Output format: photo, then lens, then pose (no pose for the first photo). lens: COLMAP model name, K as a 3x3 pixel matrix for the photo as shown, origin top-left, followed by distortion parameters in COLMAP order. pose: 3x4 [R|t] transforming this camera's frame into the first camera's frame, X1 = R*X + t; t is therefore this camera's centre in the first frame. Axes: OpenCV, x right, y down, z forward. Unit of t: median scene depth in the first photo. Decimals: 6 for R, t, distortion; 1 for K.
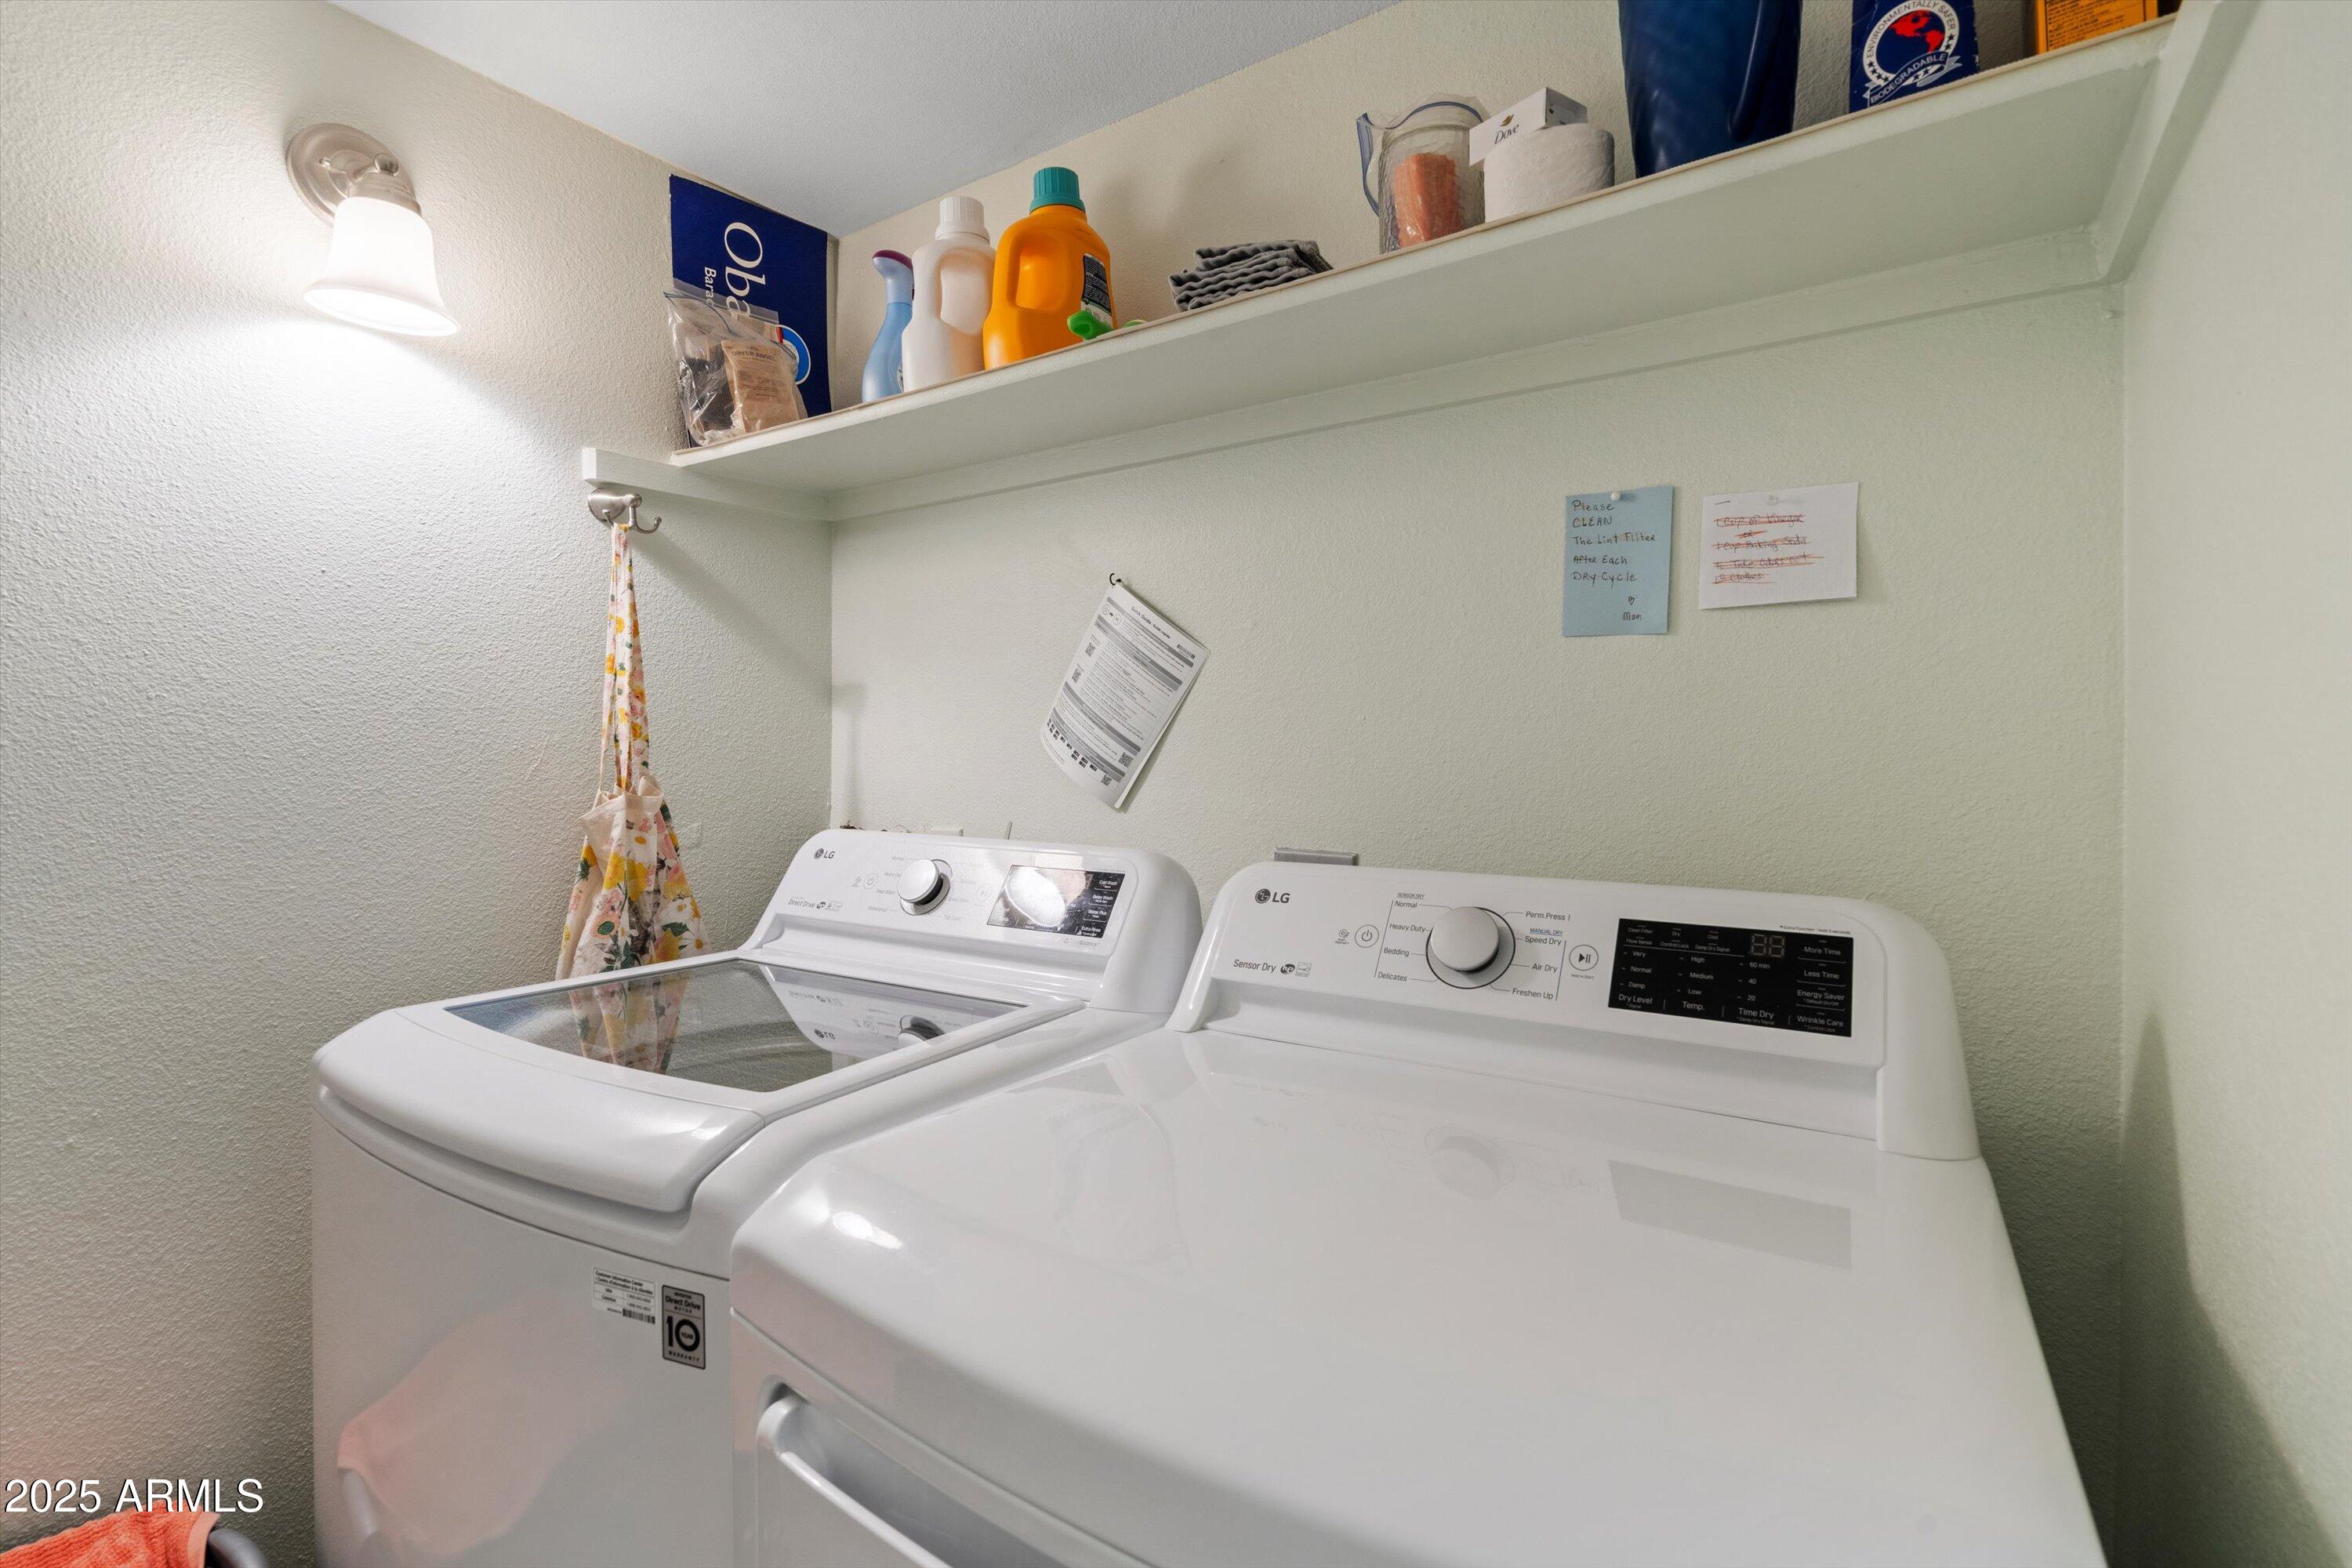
lens RADIAL K [[1073.8, 0, 1176.0], [0, 1073.8, 784.0], [0, 0, 1]] dist [-0.001324, -0.000360]
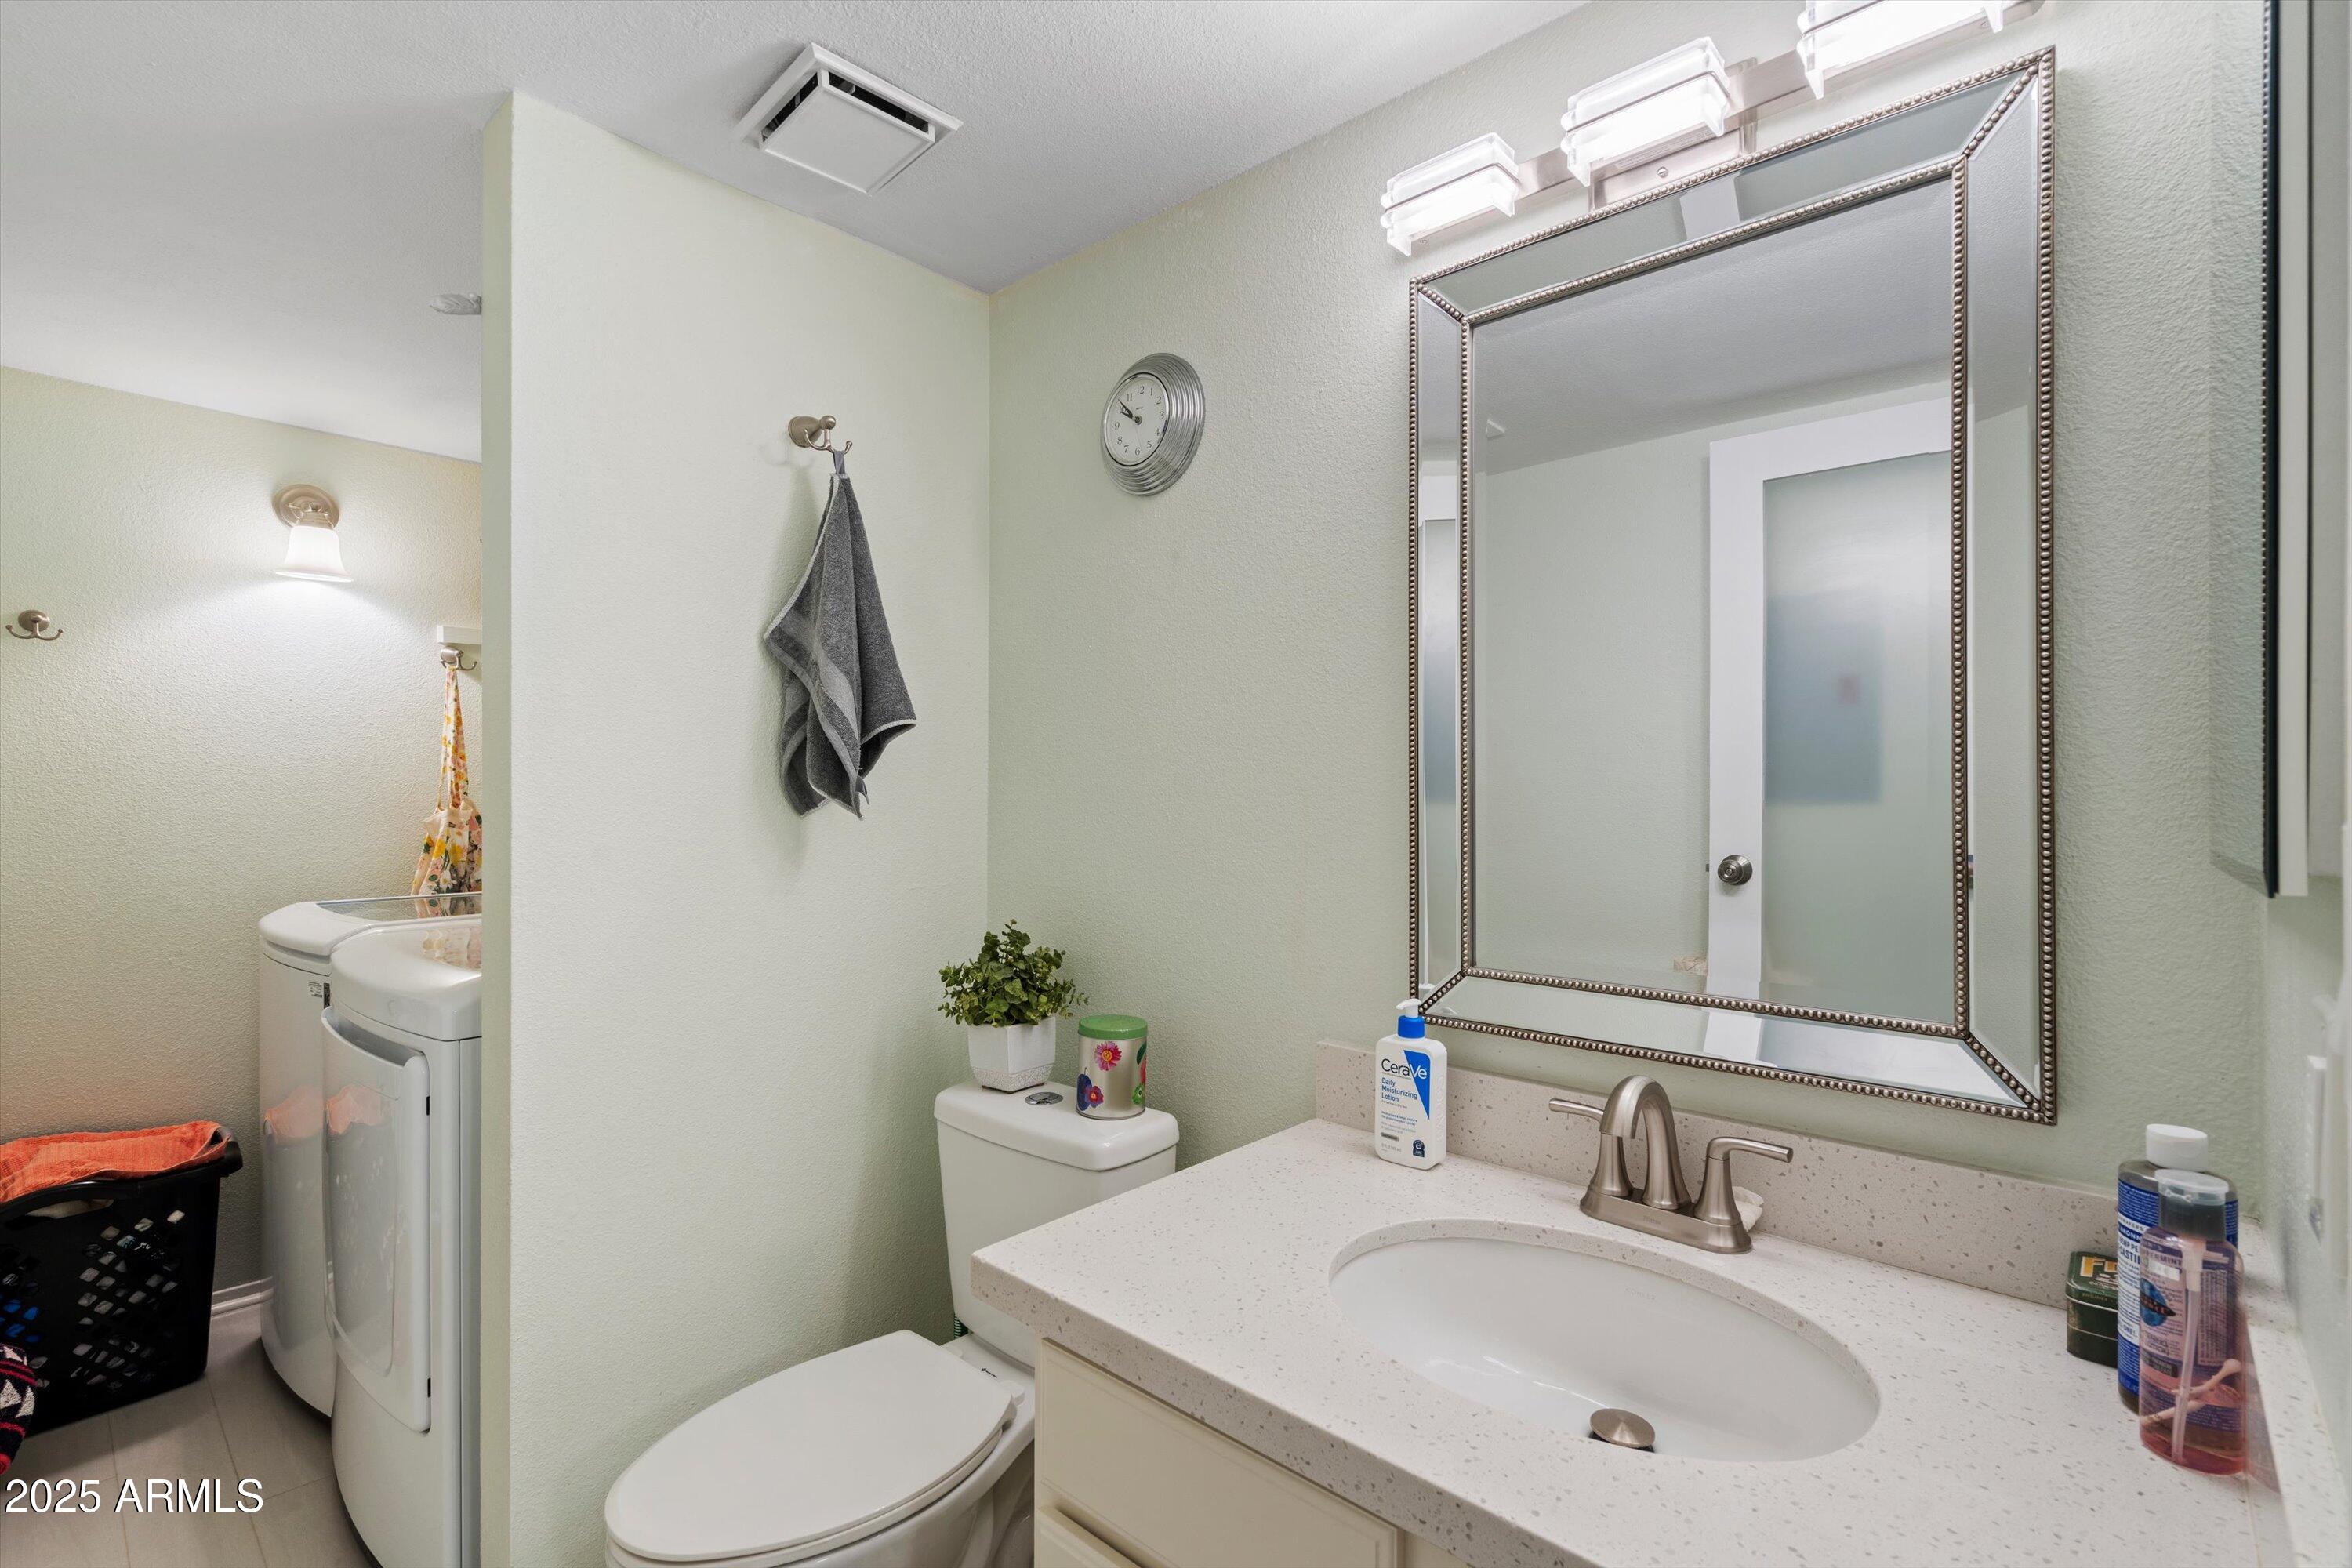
lens RADIAL K [[1073.8, 0, 1176.0], [0, 1073.8, 784.0], [0, 0, 1]] dist [-0.001324, -0.000360]
pose [[0.990248, -0.014378, -0.138570, 1.035829], [0.011864, 0.999750, -0.018955, 0.016700], [0.138808, 0.017126, 0.990171, -0.712808]]
